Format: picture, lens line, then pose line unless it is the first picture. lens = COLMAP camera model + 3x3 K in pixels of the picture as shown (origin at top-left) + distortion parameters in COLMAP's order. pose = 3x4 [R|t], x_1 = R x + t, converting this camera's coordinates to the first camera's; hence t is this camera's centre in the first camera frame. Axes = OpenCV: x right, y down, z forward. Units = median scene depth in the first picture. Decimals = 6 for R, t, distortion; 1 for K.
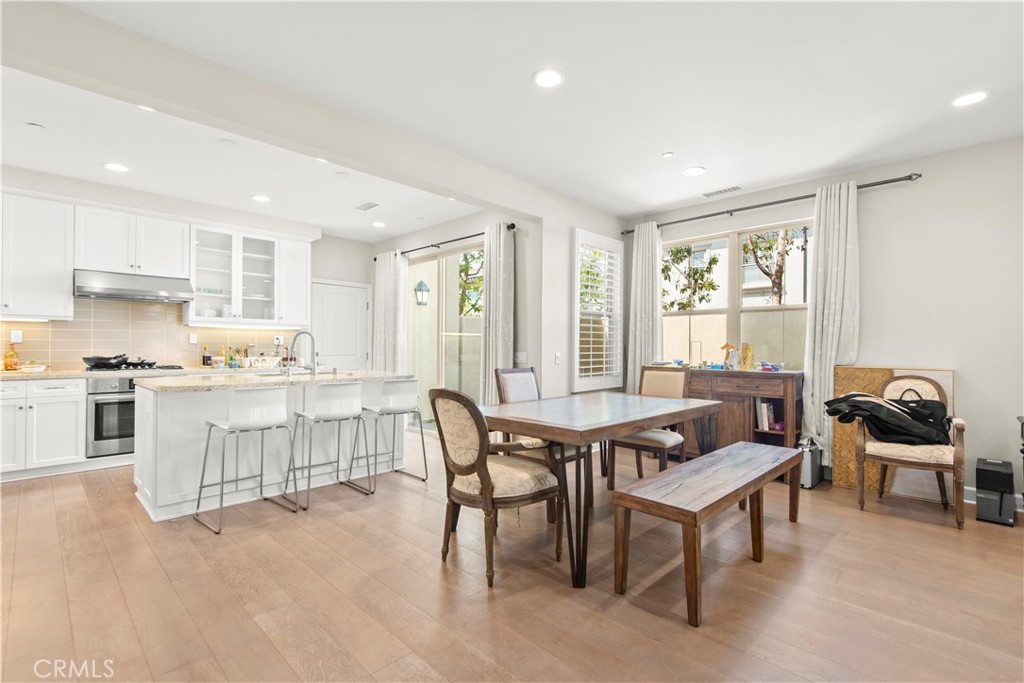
lens RADIAL K [[472.1, 0, 512.0], [0, 472.1, 341.5], [0, 0, 1]] dist [0.038054, -0.010445]
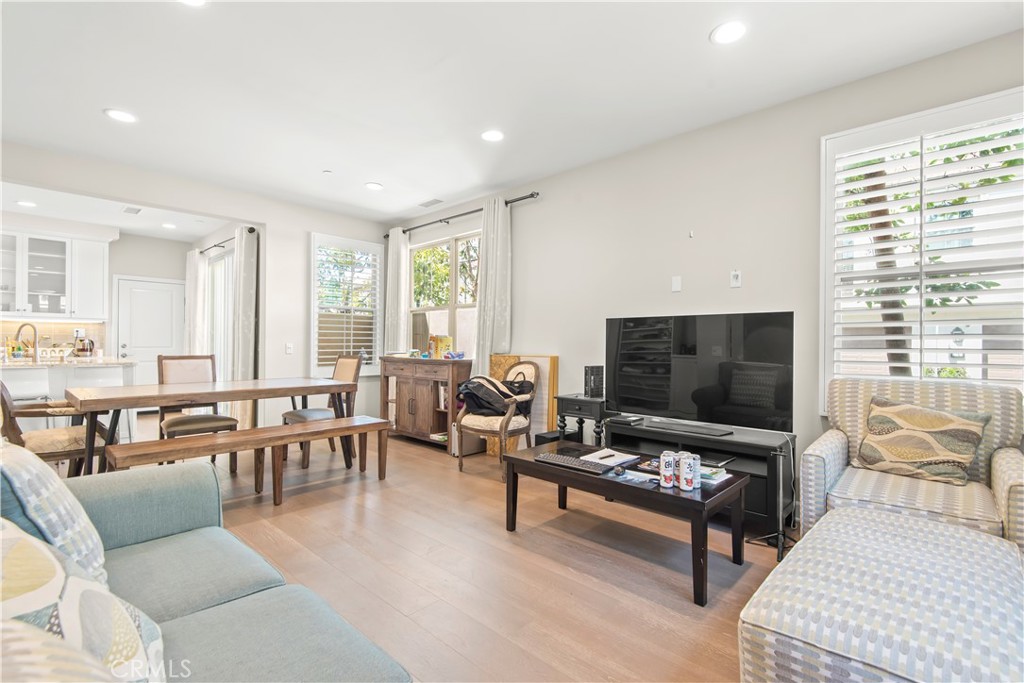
lens RADIAL K [[472.1, 0, 512.0], [0, 472.1, 341.5], [0, 0, 1]] dist [0.038054, -0.010445]
pose [[0.999899, 0.000808, 0.014195, 0.594086], [-0.000912, 0.999973, 0.007340, 0.009977], [-0.014189, -0.007353, 0.999872, -0.136234]]
